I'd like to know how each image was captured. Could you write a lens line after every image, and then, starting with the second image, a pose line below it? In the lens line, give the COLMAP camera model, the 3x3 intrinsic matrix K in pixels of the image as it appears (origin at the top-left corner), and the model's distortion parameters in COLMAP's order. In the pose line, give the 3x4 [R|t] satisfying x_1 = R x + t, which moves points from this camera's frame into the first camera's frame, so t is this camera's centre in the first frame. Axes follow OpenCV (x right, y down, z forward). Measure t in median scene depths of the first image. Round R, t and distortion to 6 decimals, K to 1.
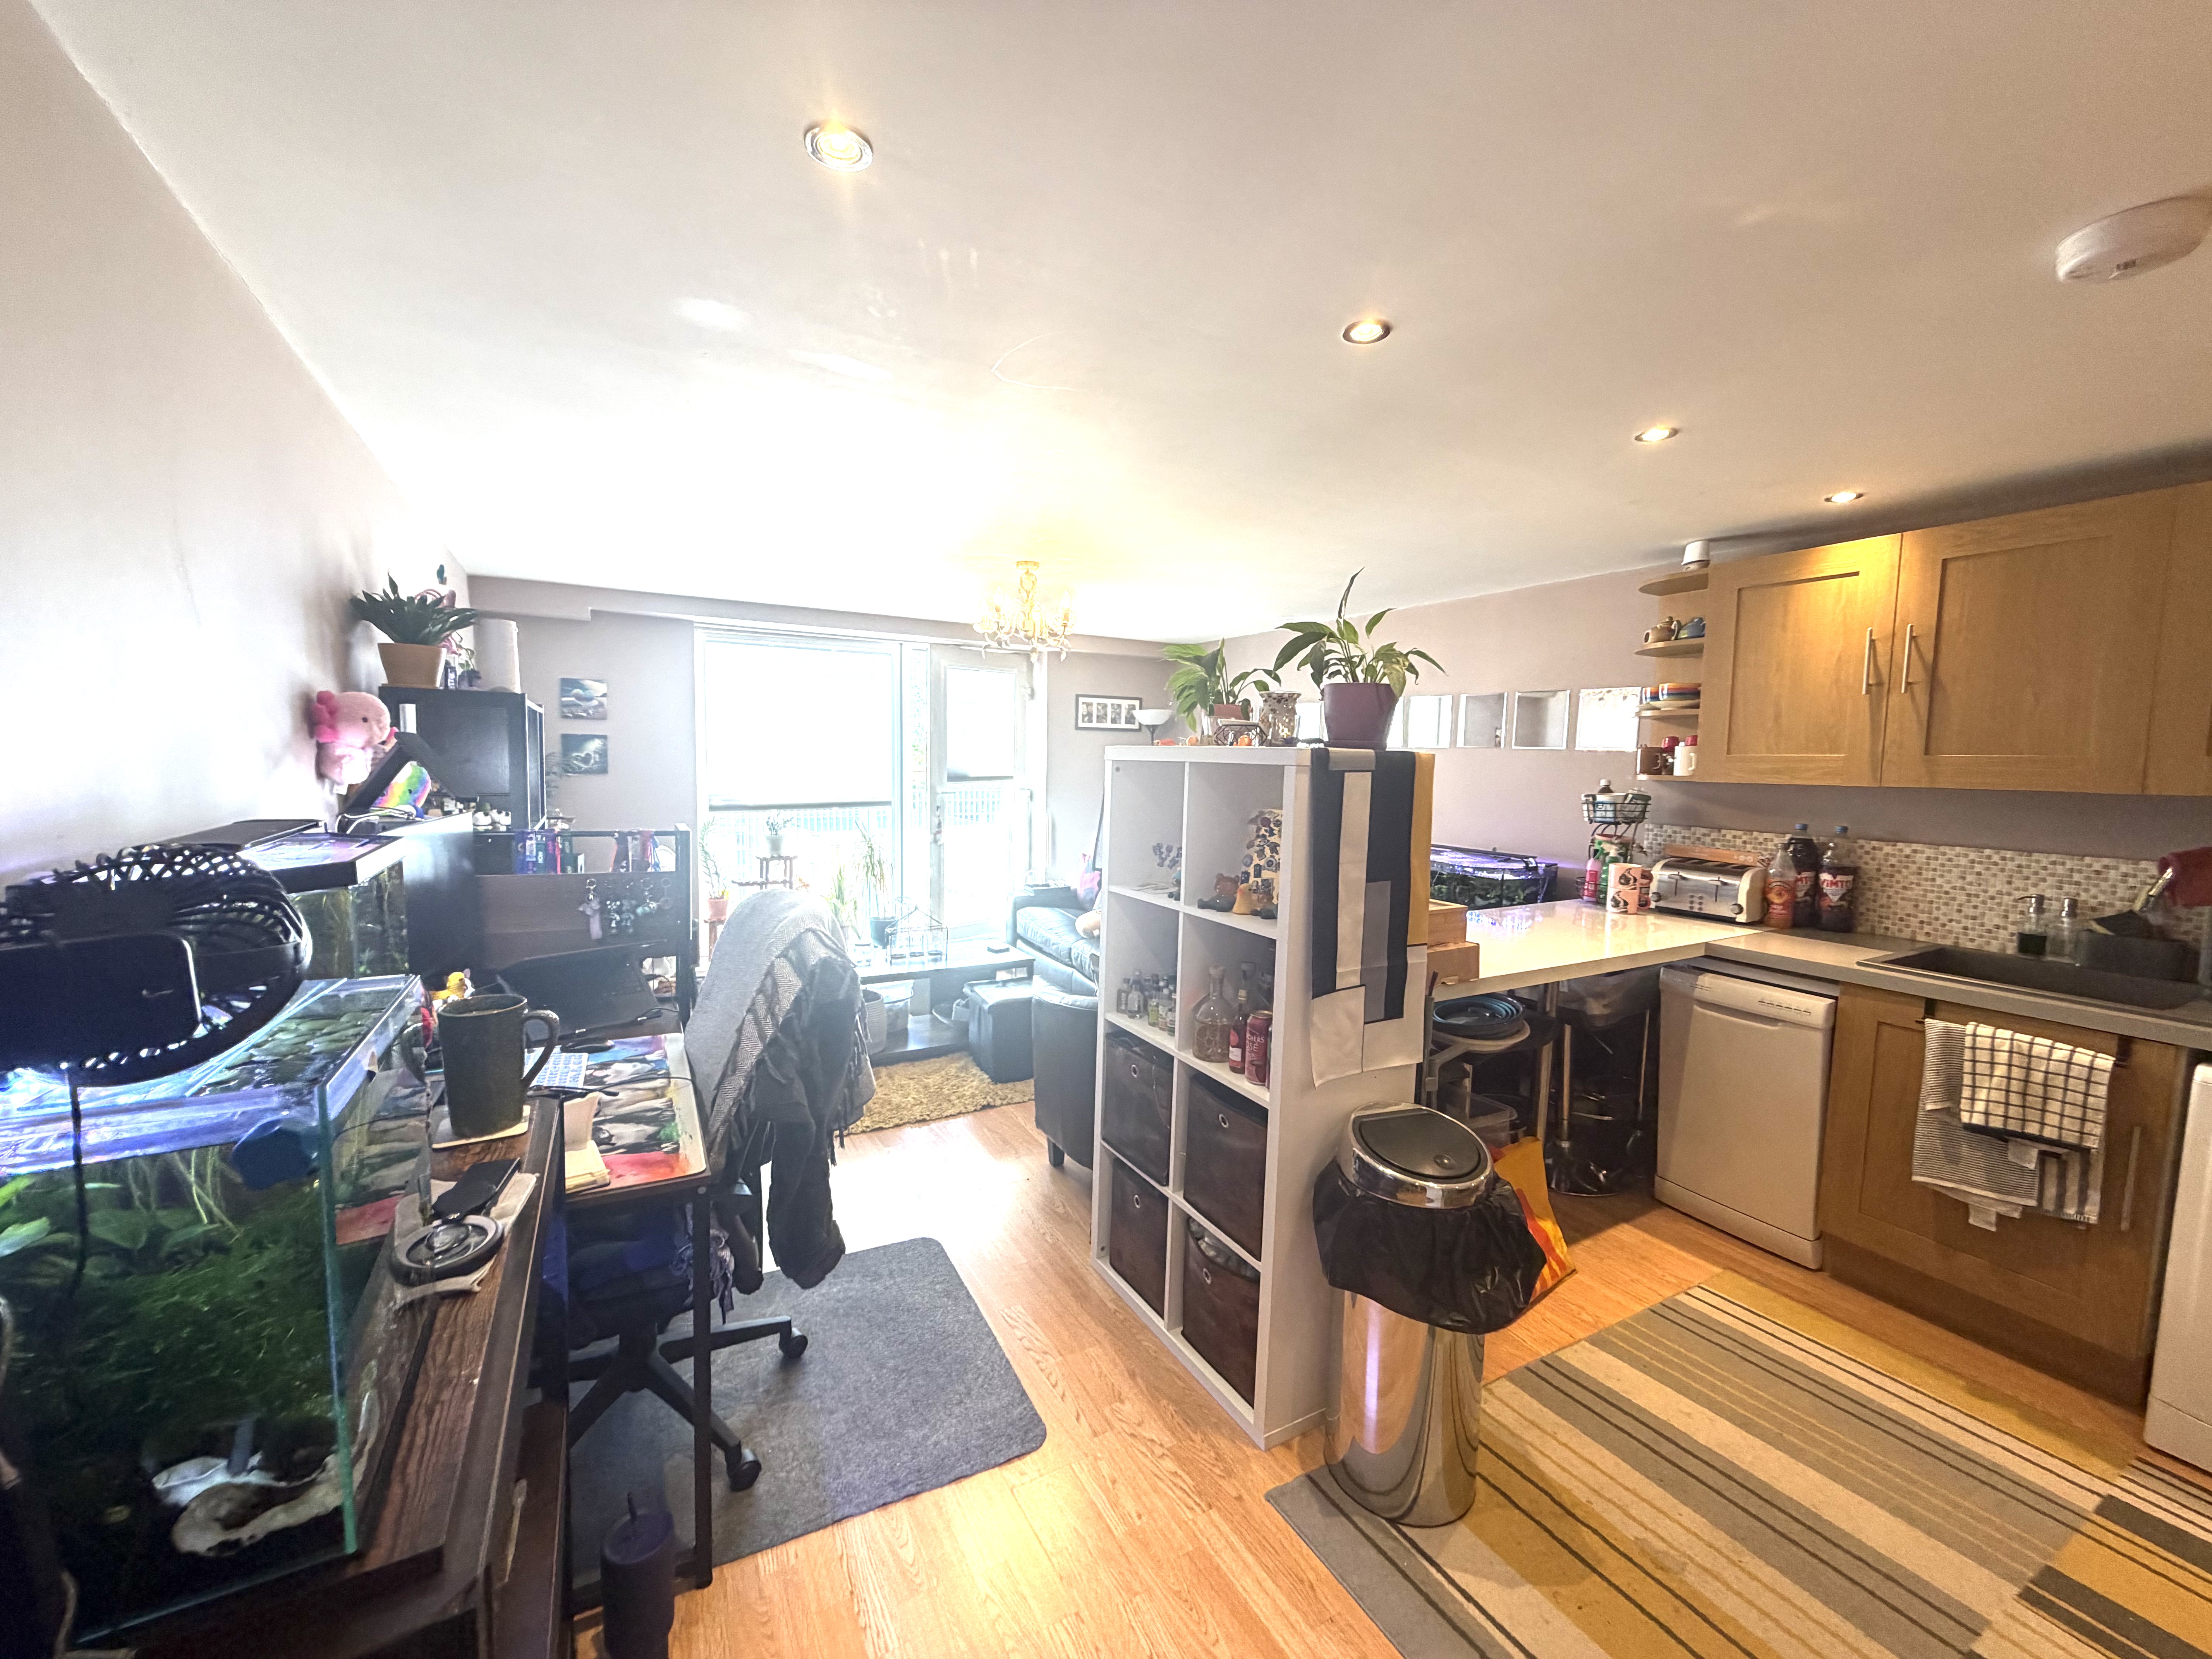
lens RADIAL K [[878.1, 0, 1099.7], [0, 878.1, 824.7], [0, 0, 1]] dist [0.000506, -0.000436]
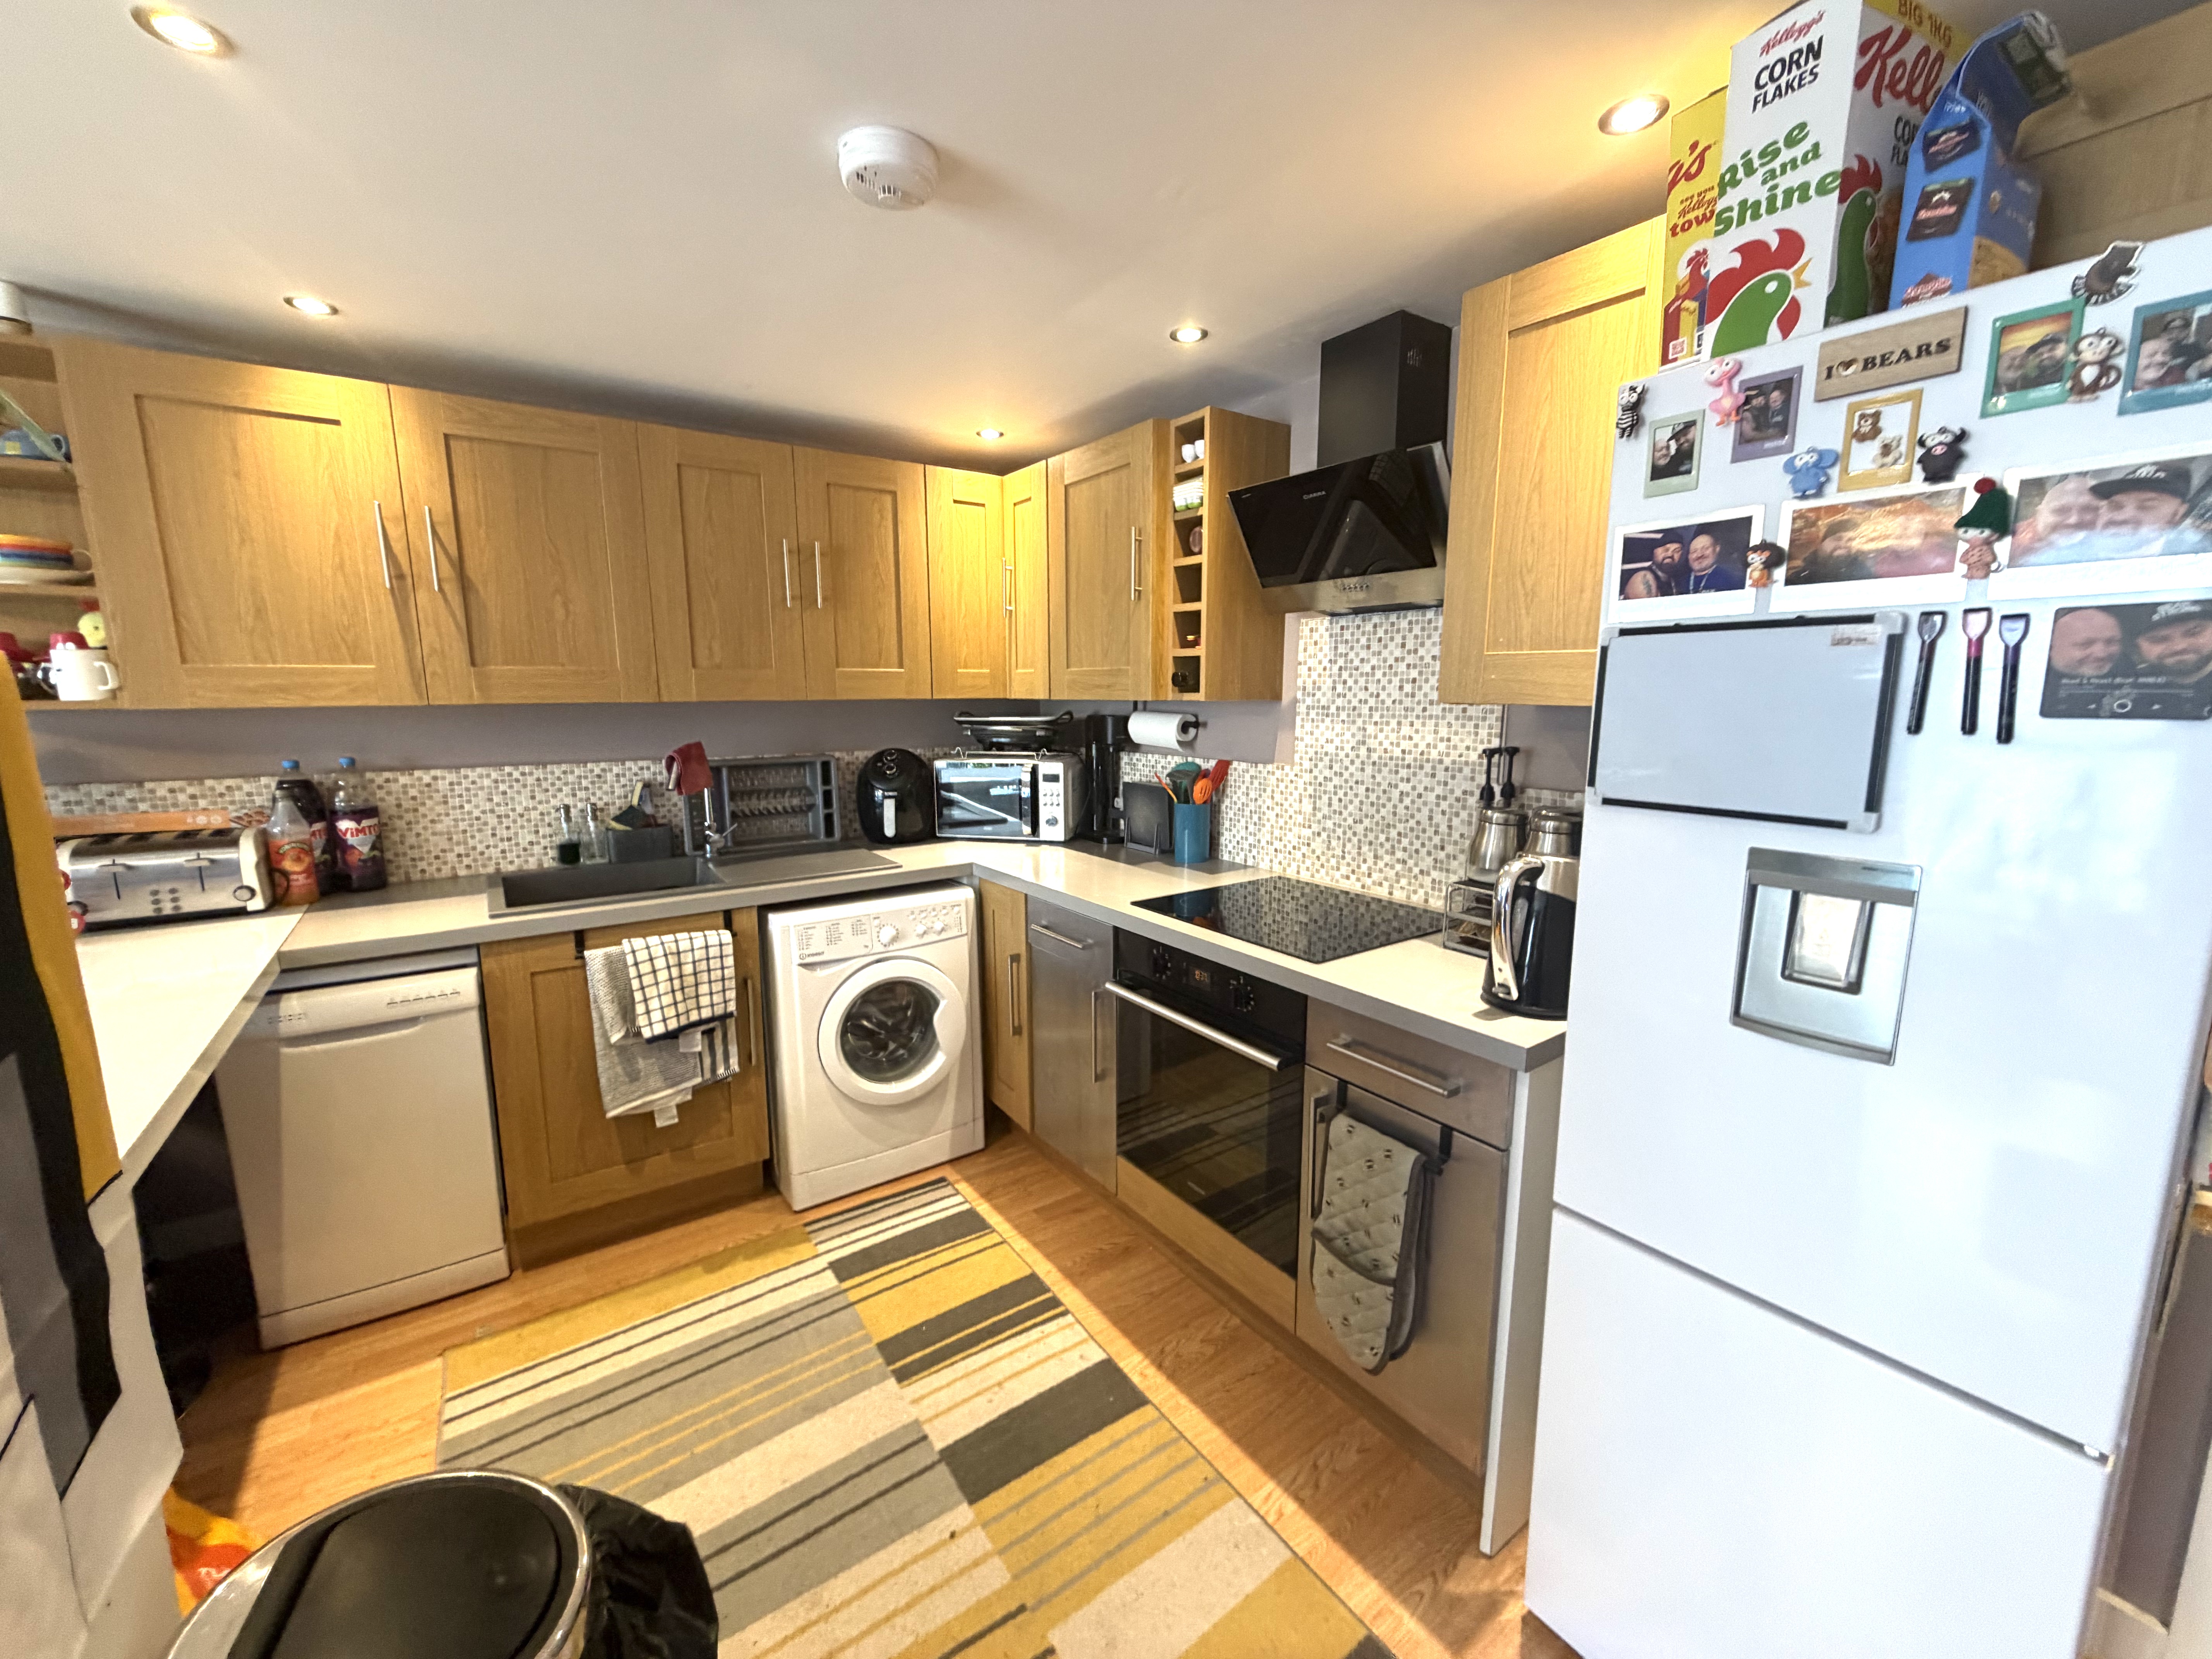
lens RADIAL K [[878.1, 0, 1104.2], [0, 878.1, 826.2], [0, 0, 1]] dist [0.000506, -0.000436]
pose [[-0.107952, -0.172849, 0.979015, -0.009871], [0.077820, 0.980279, 0.181653, -0.033025], [-0.991106, 0.095797, -0.092372, 0.469497]]
